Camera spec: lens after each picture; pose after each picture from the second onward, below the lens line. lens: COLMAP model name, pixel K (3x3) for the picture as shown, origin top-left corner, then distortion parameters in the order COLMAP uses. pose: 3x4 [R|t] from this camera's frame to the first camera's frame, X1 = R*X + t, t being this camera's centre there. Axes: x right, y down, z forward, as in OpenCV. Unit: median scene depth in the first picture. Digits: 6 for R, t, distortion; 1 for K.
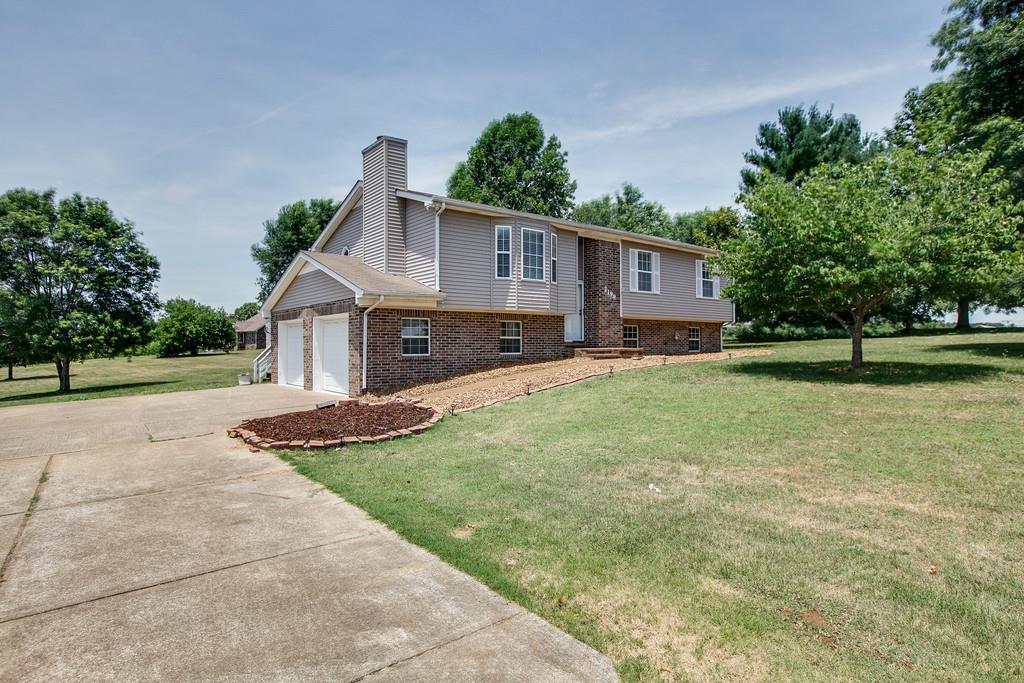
lens RADIAL K [[543.6, 0, 512.0], [0, 543.6, 341.5], [0, 0, 1]] dist [-0.025539, 0.001298]
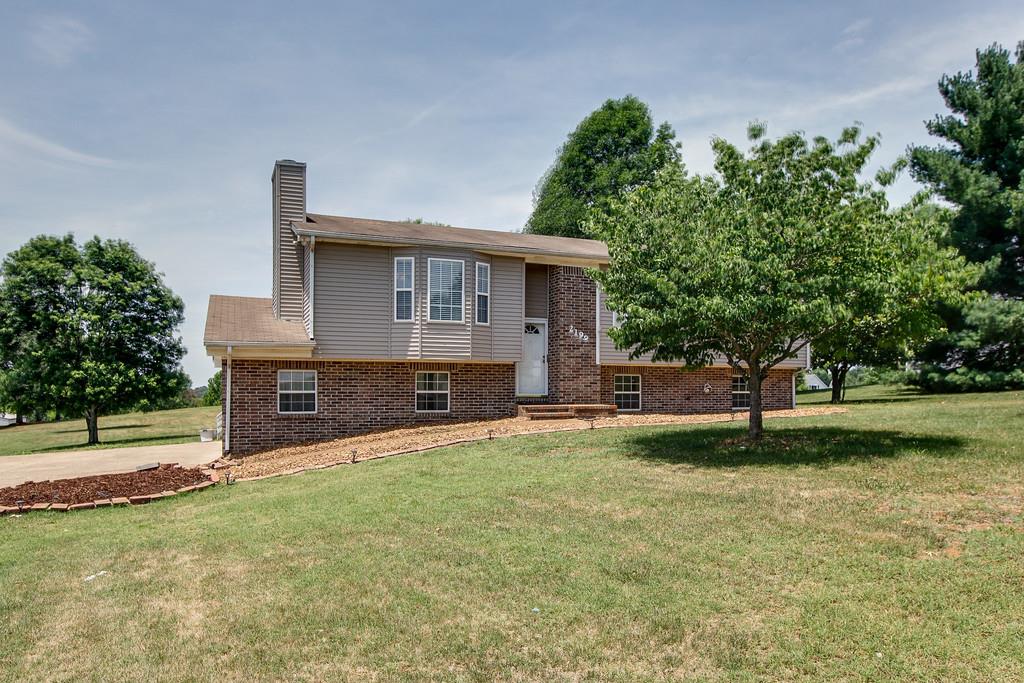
lens RADIAL K [[689.4, 0, 512.1], [0, 689.4, 384.4], [0, 0, 1]] dist [-0.007322, -0.000738]
pose [[0.964128, -0.001036, -0.265436, 0.318690], [-0.000473, 0.999984, -0.005620, -0.010227], [0.265438, 0.005544, 0.964112, 0.023564]]
